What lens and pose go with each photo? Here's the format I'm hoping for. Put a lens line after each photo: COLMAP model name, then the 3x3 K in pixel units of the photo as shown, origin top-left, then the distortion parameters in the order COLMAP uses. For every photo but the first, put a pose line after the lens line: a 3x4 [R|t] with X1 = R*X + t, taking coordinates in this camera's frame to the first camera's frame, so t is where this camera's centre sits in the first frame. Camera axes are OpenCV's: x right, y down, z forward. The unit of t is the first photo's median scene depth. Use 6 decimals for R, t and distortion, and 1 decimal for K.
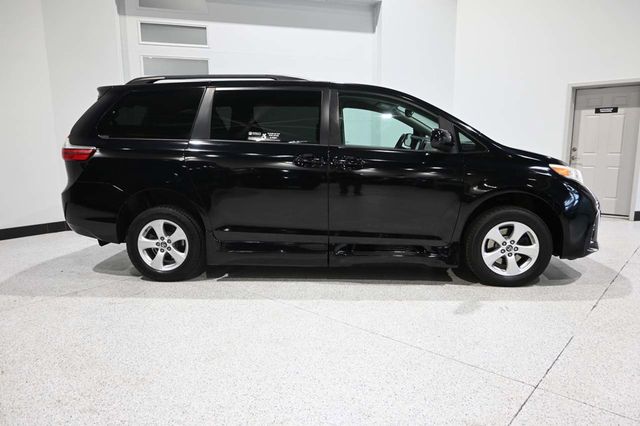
lens RADIAL K [[436.0, 0, 320.0], [0, 436.0, 213.0], [0, 0, 1]] dist [0.001623, -0.002392]
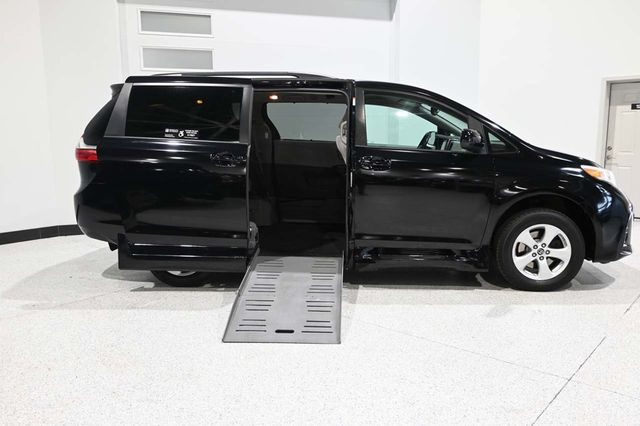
lens RADIAL K [[515.3, 0, 320.0], [0, 515.3, 213.0], [0, 0, 1]] dist [-0.001574, 0.008104]
pose [[0.999935, 0.000653, 0.011413, -0.068731], [-0.000490, 0.999897, -0.014316, 0.010545], [-0.011421, 0.014309, 0.999832, -0.138107]]
